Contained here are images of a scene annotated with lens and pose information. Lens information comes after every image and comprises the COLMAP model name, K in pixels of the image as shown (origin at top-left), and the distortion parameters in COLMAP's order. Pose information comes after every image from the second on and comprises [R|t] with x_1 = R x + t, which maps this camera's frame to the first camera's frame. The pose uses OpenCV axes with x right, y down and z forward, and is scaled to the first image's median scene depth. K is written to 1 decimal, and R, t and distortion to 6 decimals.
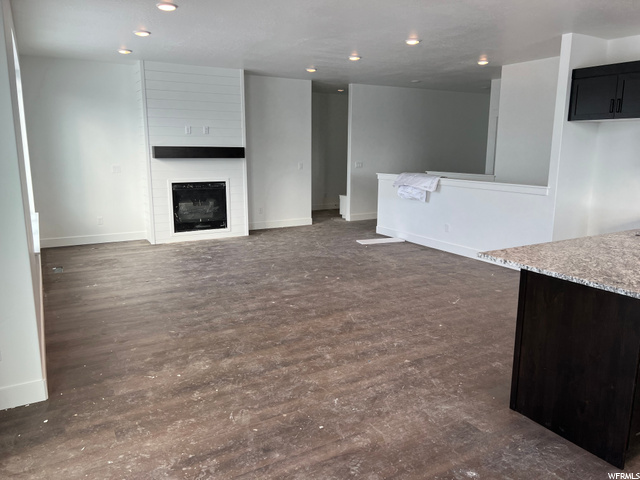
lens RADIAL K [[481.7, 0, 320.0], [0, 481.7, 240.0], [0, 0, 1]] dist [0.060254, -0.064593]
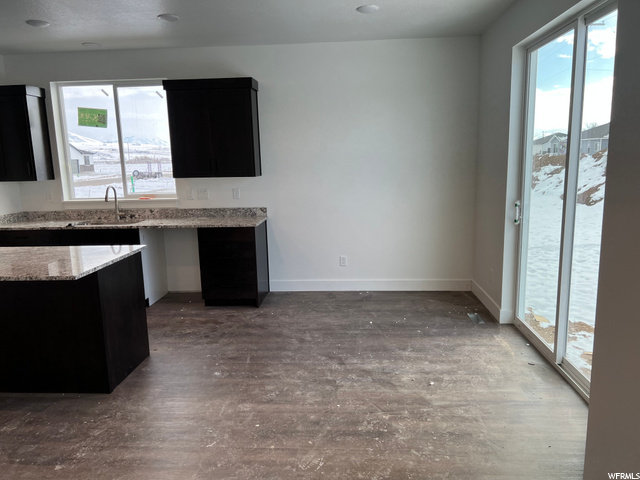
lens RADIAL K [[481.7, 0, 320.0], [0, 481.7, 240.0], [0, 0, 1]] dist [0.060254, -0.064593]
pose [[-0.830153, -0.080535, 0.551689, -0.494792], [0.128173, 0.935442, 0.329422, -0.243103], [-0.542603, 0.344182, -0.766238, 1.192362]]
